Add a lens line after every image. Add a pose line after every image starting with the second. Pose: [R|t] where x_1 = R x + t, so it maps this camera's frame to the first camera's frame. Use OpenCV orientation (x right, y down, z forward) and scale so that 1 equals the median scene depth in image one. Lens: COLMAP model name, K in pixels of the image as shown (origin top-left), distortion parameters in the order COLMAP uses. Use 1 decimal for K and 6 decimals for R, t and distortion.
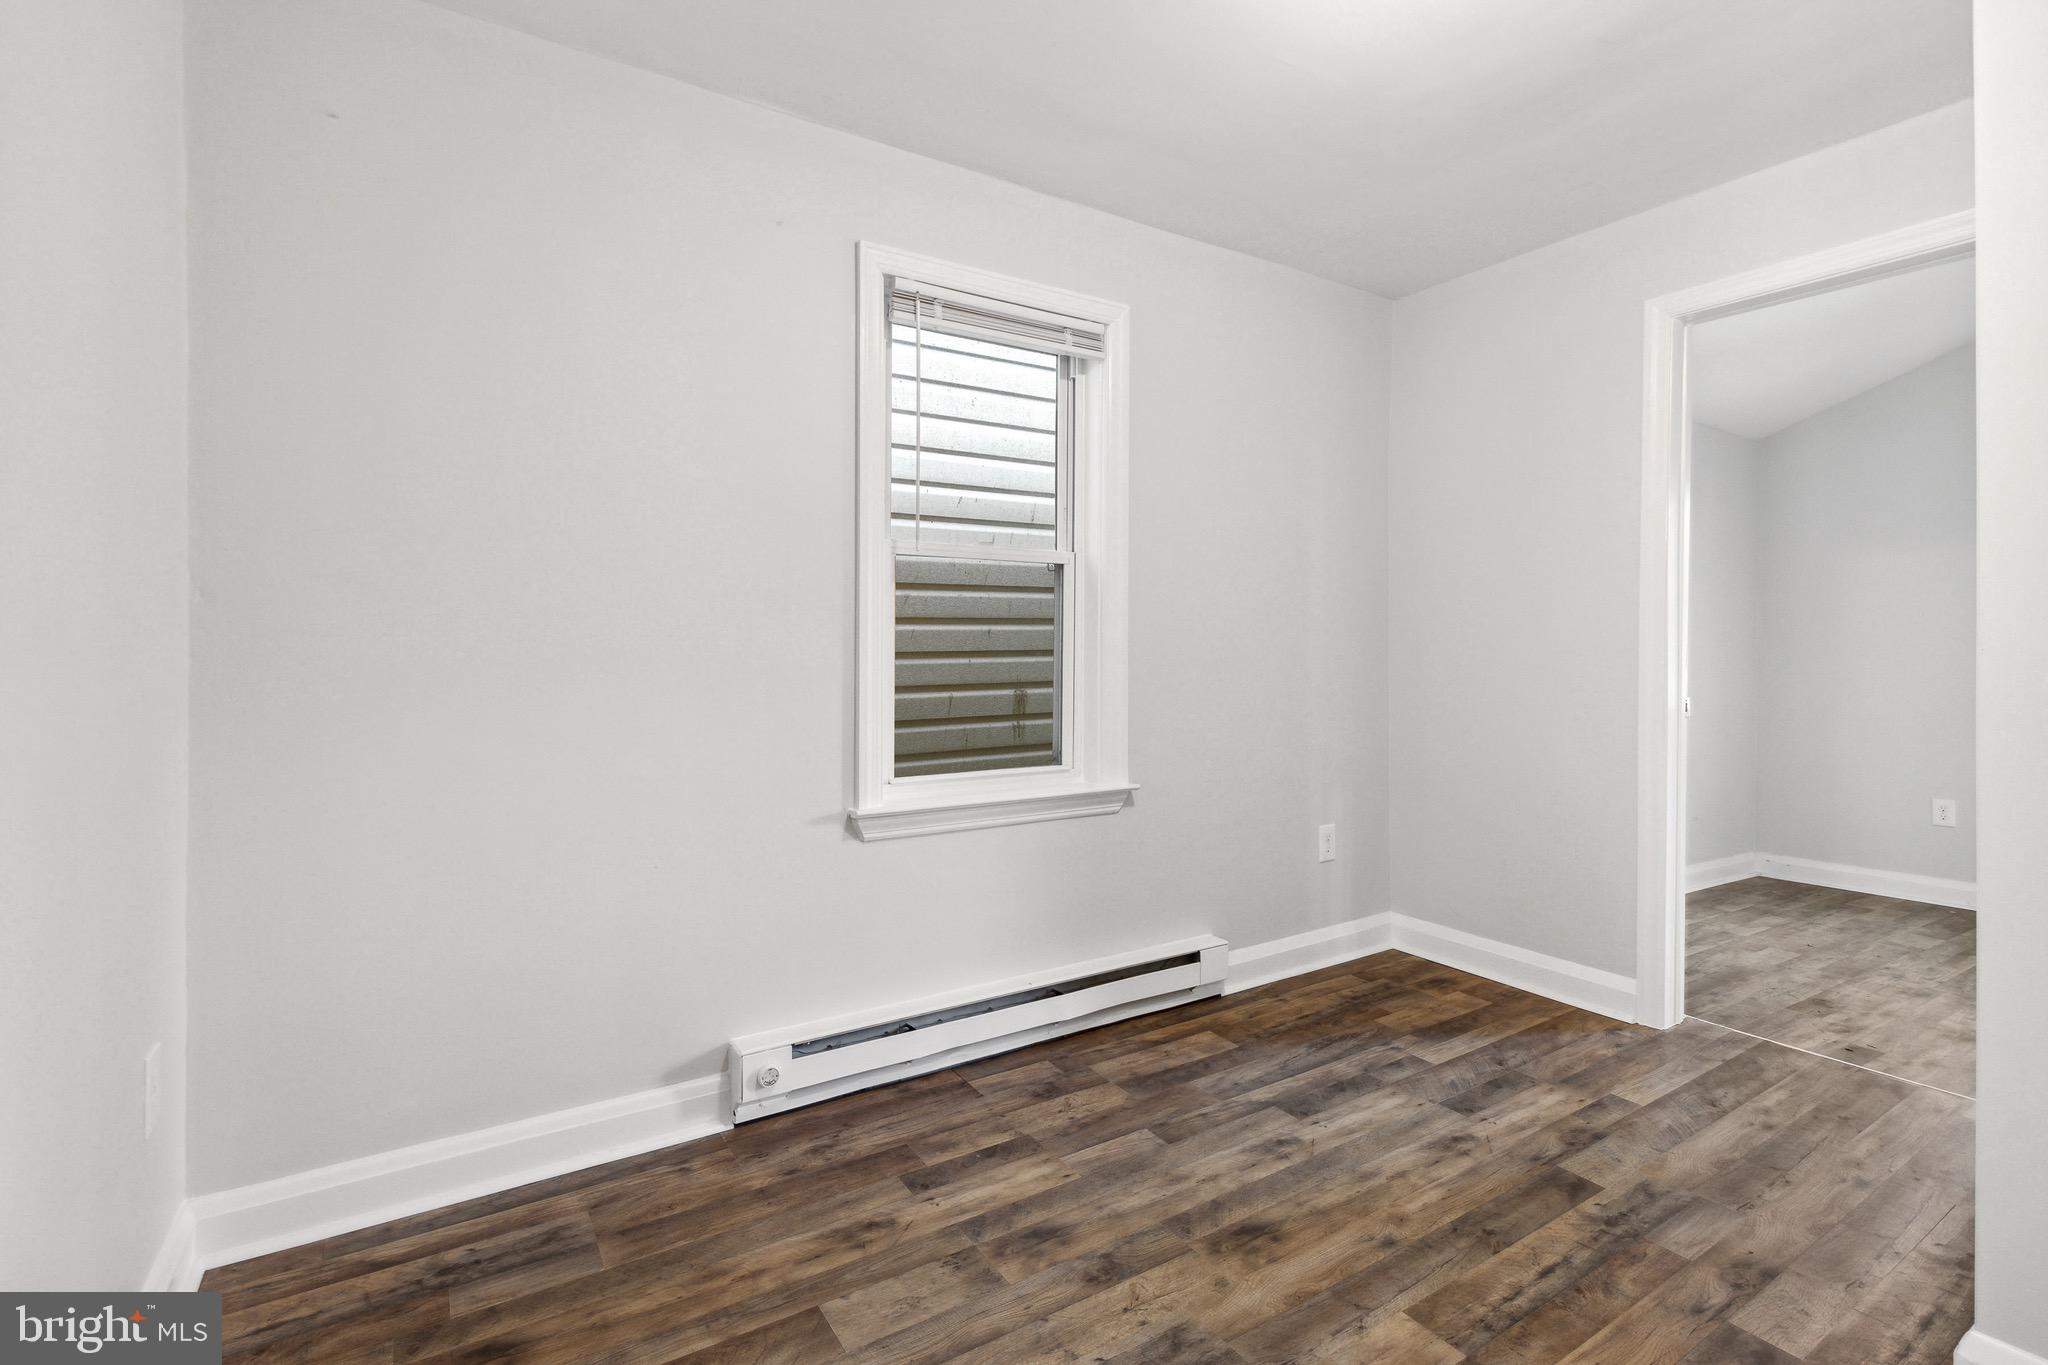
lens RADIAL K [[972.0, 0, 1030.5], [0, 972.0, 665.3], [0, 0, 1]] dist [0.000116, -0.000416]
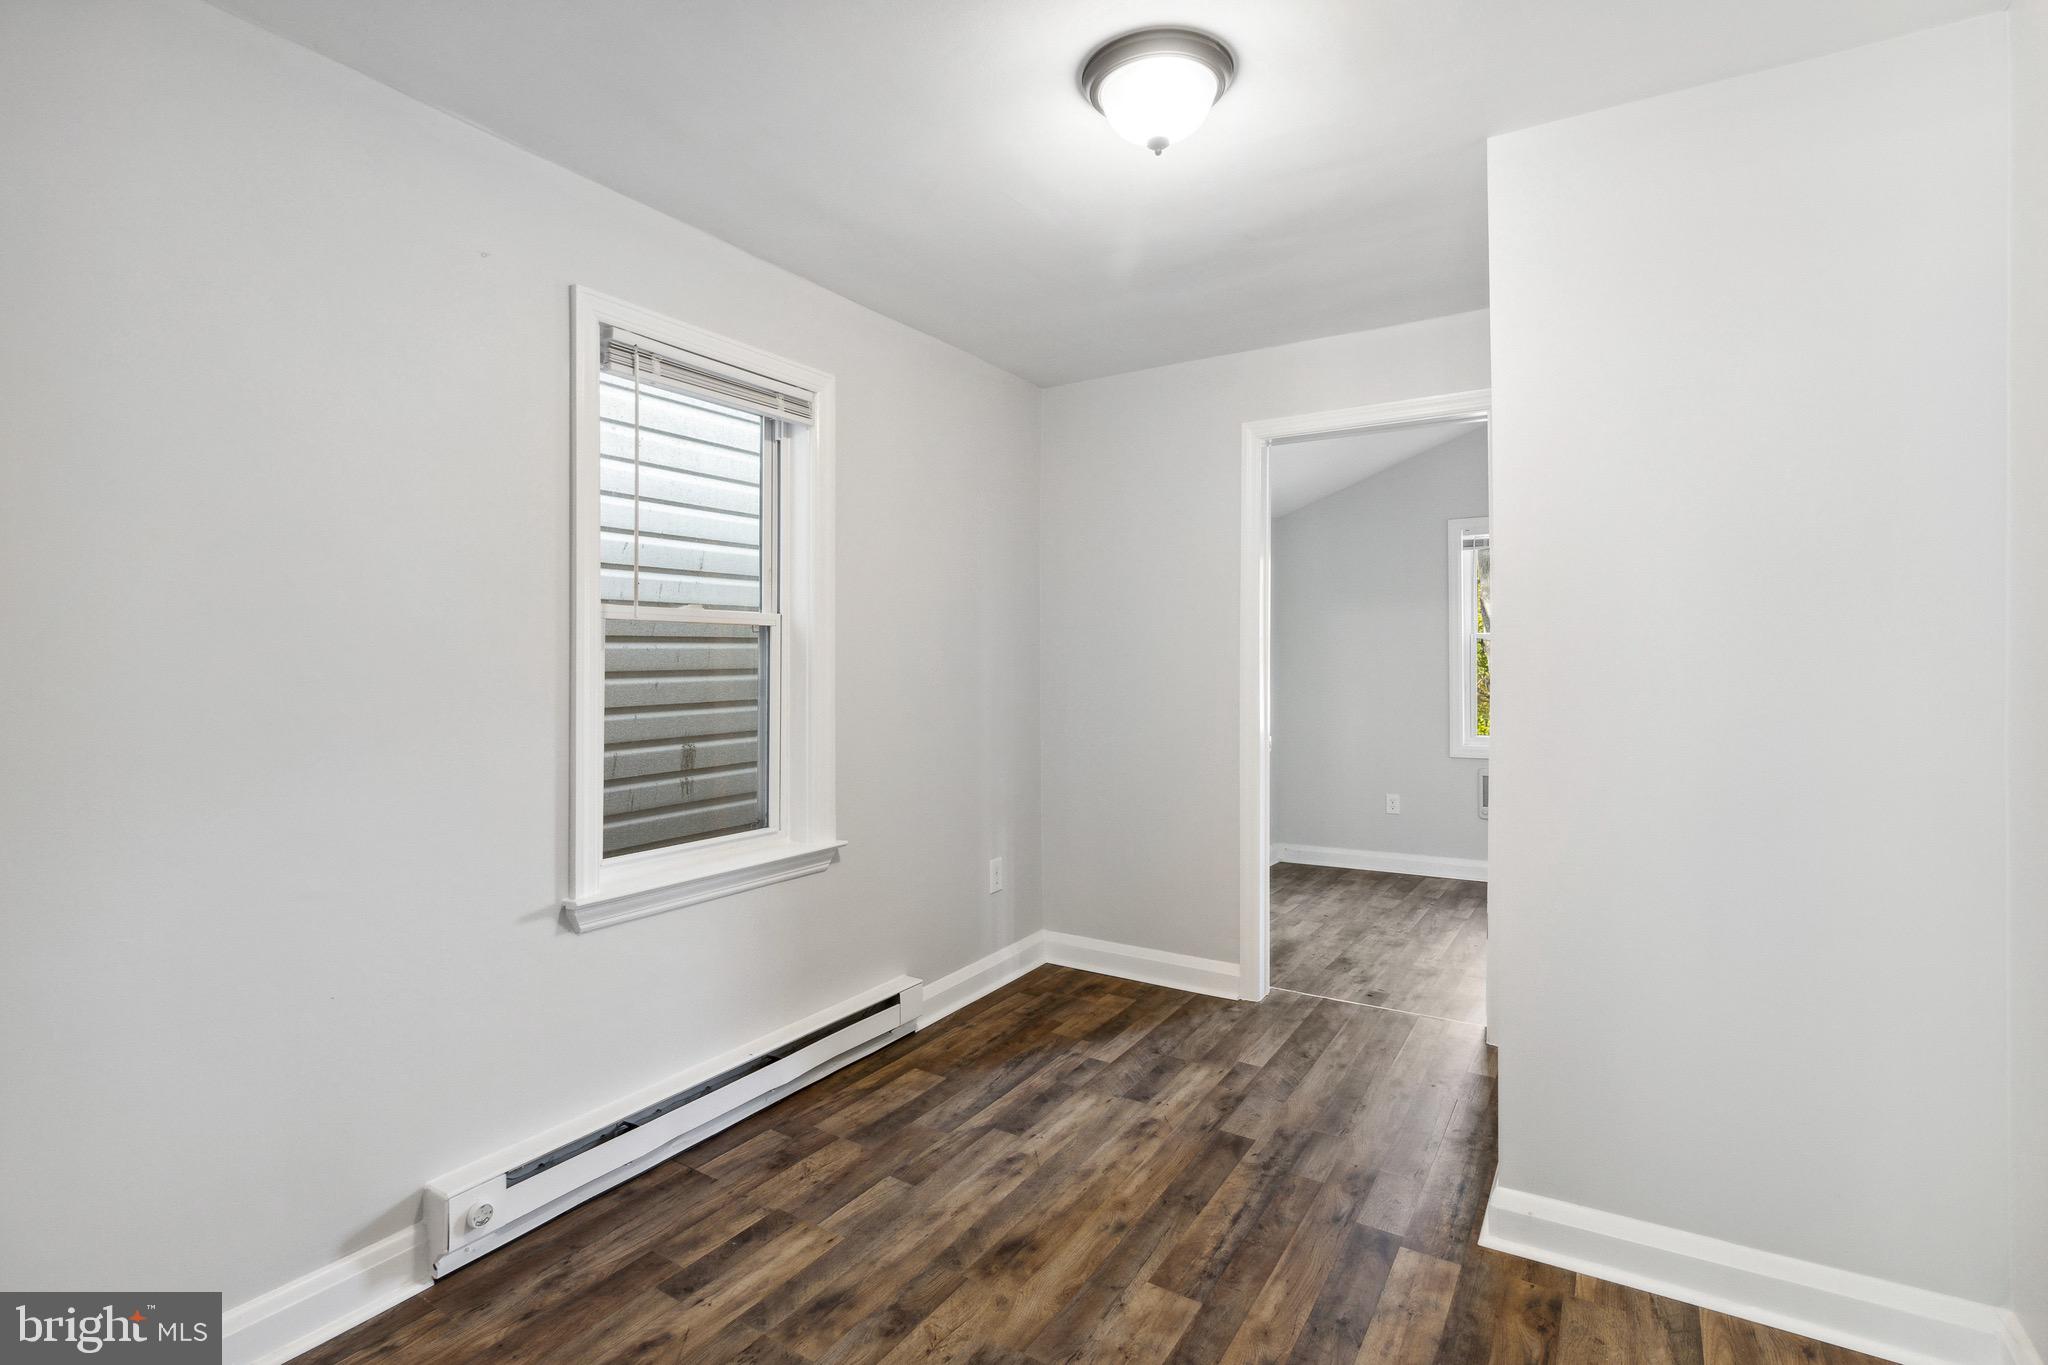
lens RADIAL K [[972.0, 0, 1032.7], [0, 972.0, 675.2], [0, 0, 1]] dist [0.000116, -0.000416]
pose [[0.903260, -0.008977, 0.429000, -0.189283], [0.011434, 0.999930, -0.003150, -0.059793], [-0.428941, 0.007751, 0.903299, -0.019090]]
